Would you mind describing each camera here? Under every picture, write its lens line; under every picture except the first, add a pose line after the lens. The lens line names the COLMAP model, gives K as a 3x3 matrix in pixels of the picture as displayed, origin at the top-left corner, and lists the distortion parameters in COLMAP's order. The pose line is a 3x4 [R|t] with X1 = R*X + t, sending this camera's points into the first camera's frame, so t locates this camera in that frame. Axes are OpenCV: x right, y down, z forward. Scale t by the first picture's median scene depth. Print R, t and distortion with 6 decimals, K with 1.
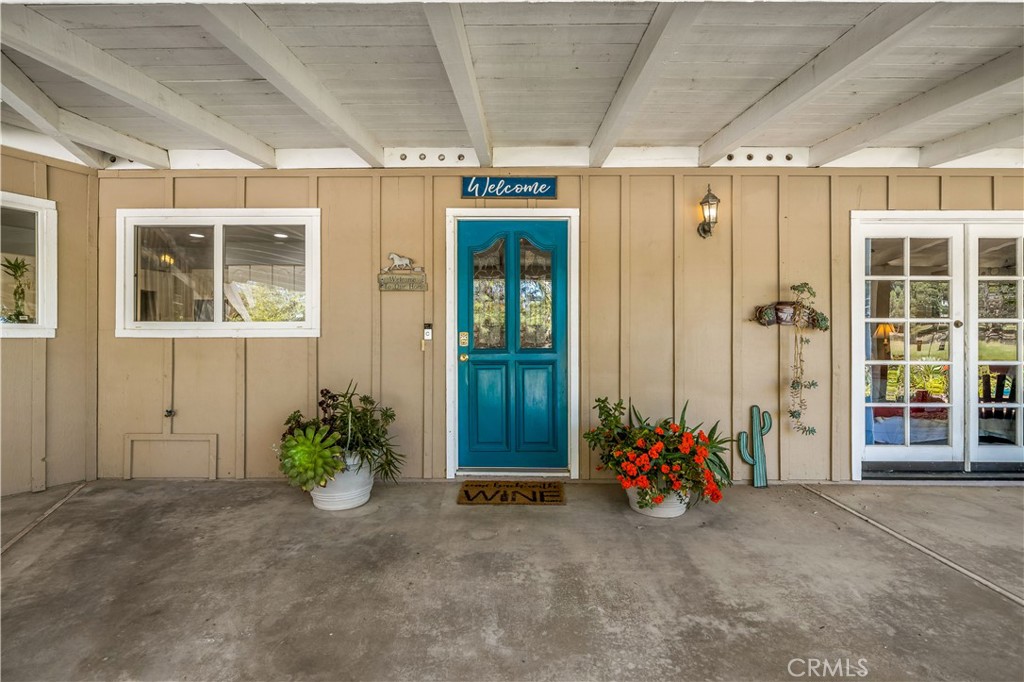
lens RADIAL K [[433.5, 0, 512.3], [0, 433.5, 342.0], [0, 0, 1]] dist [-0.000329, -0.000231]
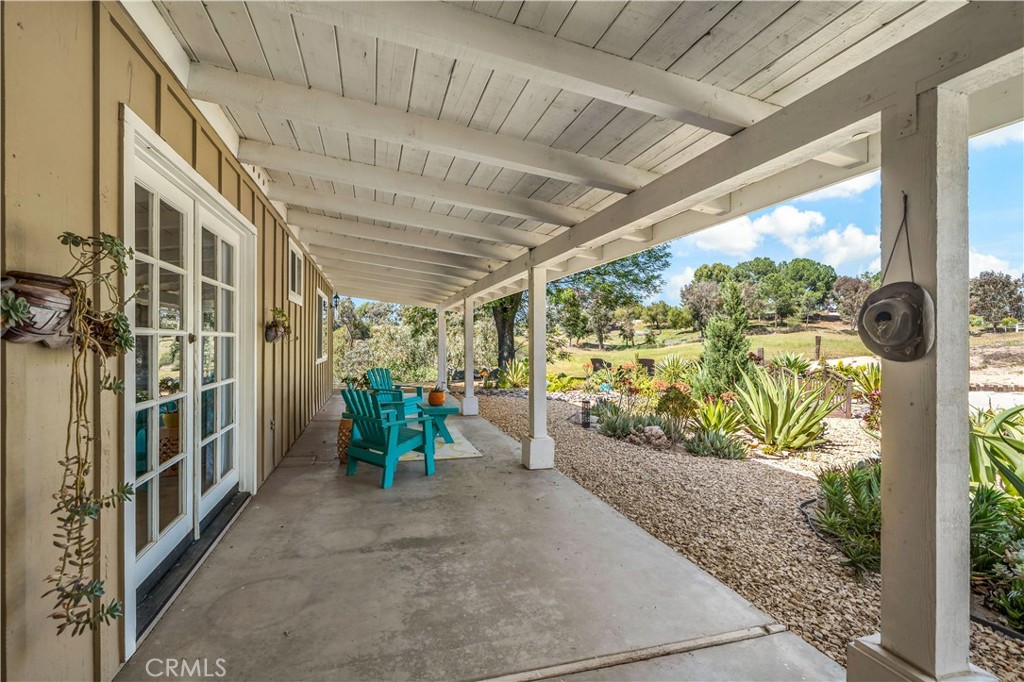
lens RADIAL K [[433.5, 0, 512.0], [0, 433.5, 337.1], [0, 0, 1]] dist [-0.000329, -0.000231]
pose [[-0.316000, 0.004315, 0.948749, 0.186017], [-0.005937, 0.999961, -0.006525, -0.042095], [-0.948741, -0.007695, -0.315962, 0.729043]]
